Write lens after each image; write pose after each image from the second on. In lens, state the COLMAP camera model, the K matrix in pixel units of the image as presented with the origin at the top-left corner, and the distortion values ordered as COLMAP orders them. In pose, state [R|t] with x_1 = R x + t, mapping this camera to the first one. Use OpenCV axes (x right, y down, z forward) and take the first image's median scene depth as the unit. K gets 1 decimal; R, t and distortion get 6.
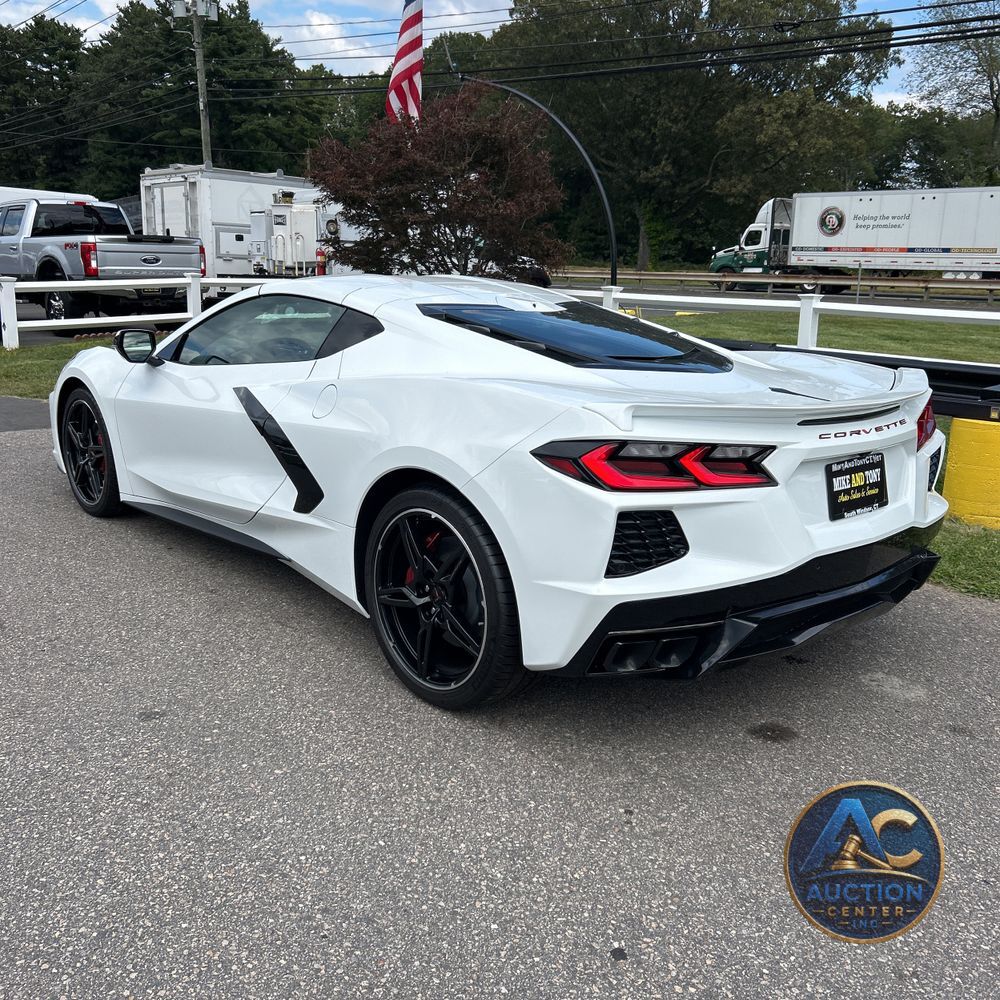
lens RADIAL K [[1007.2, 0, 483.8], [0, 1007.2, 499.5], [0, 0, 1]] dist [0.056188, -0.089449]
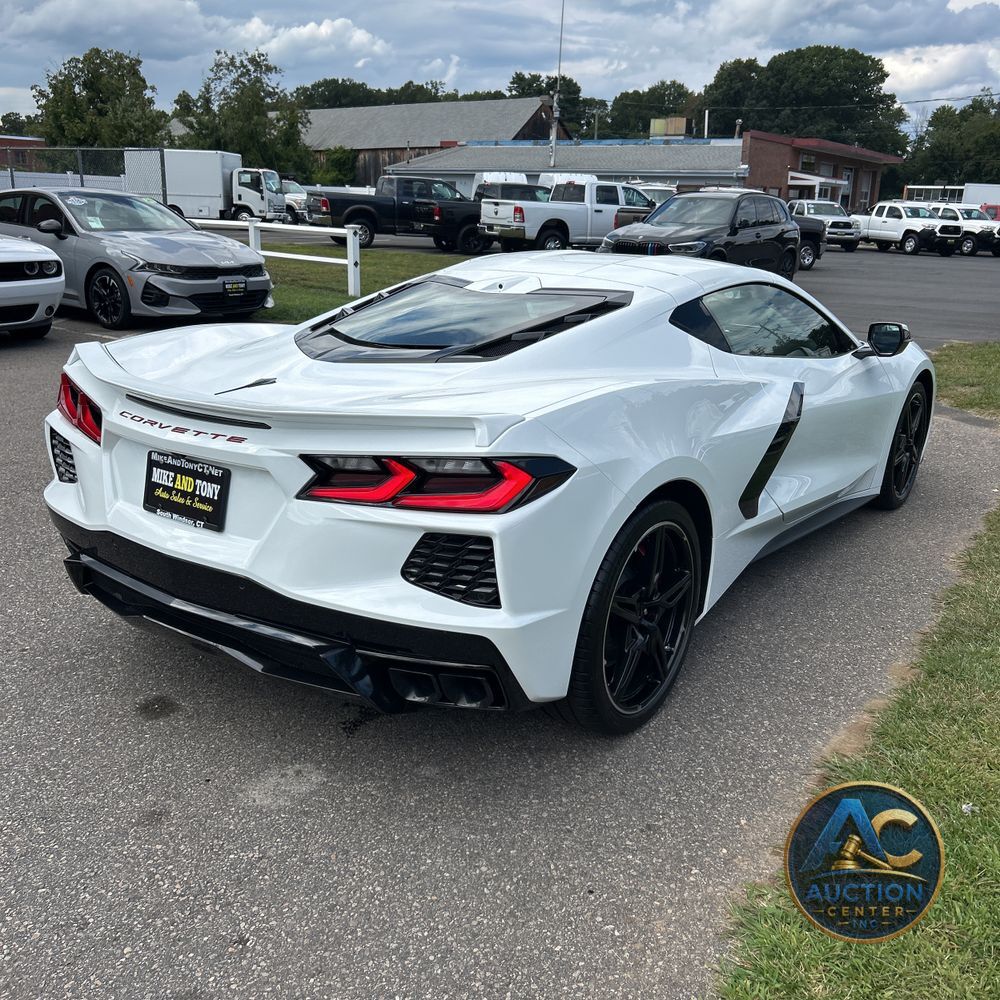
lens RADIAL K [[1028.1, 0, 502.5], [0, 1028.1, 474.4], [0, 0, 1]] dist [0.019872, -0.013601]
pose [[0.233143, 0.236271, -0.943303, 1.274109], [-0.249161, 0.952167, 0.176910, -0.254181], [0.939981, 0.193789, 0.280860, 1.000973]]
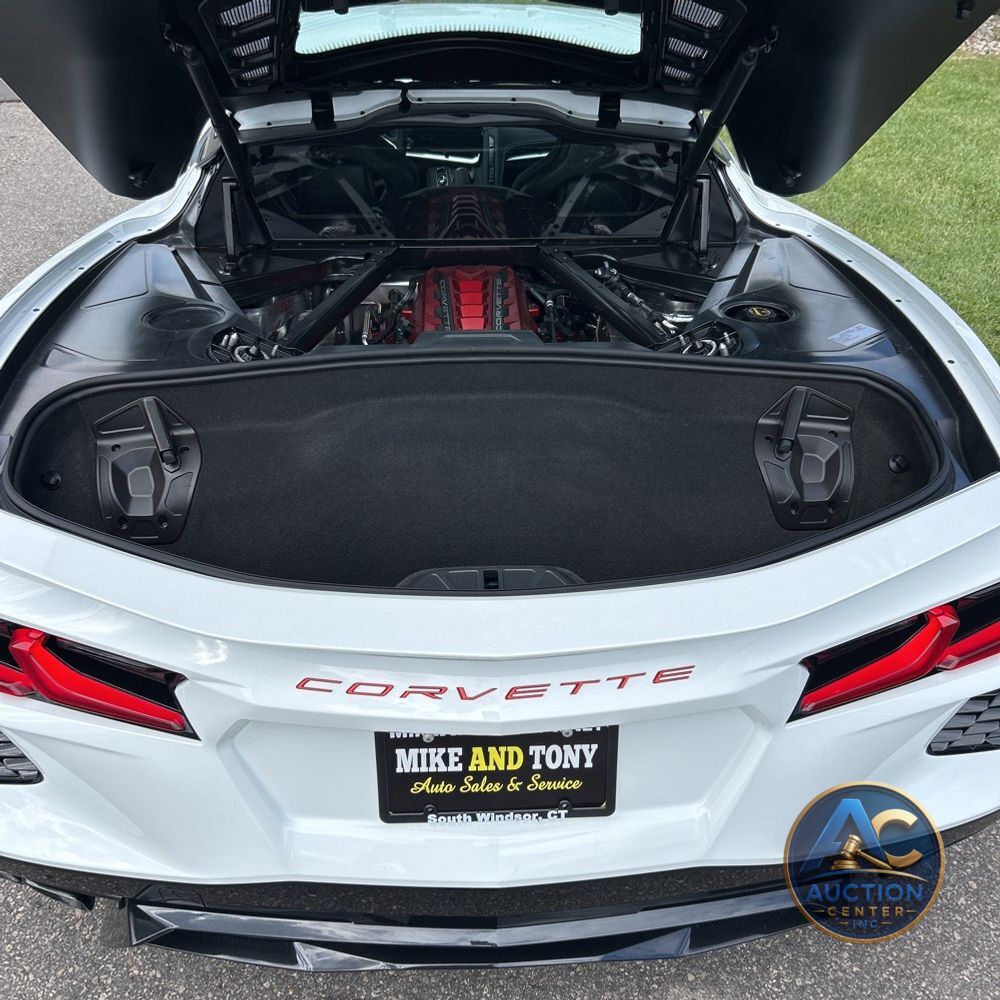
lens RADIAL K [[1017.0, 0, 498.2], [0, 1017.0, 494.7], [0, 0, 1]] dist [0.018428, -0.018000]
pose [[0.780191, 0.337764, -0.526514, 0.564334], [-0.136822, 0.913456, 0.383247, -0.297677], [0.610395, -0.226967, 0.758884, 0.680884]]
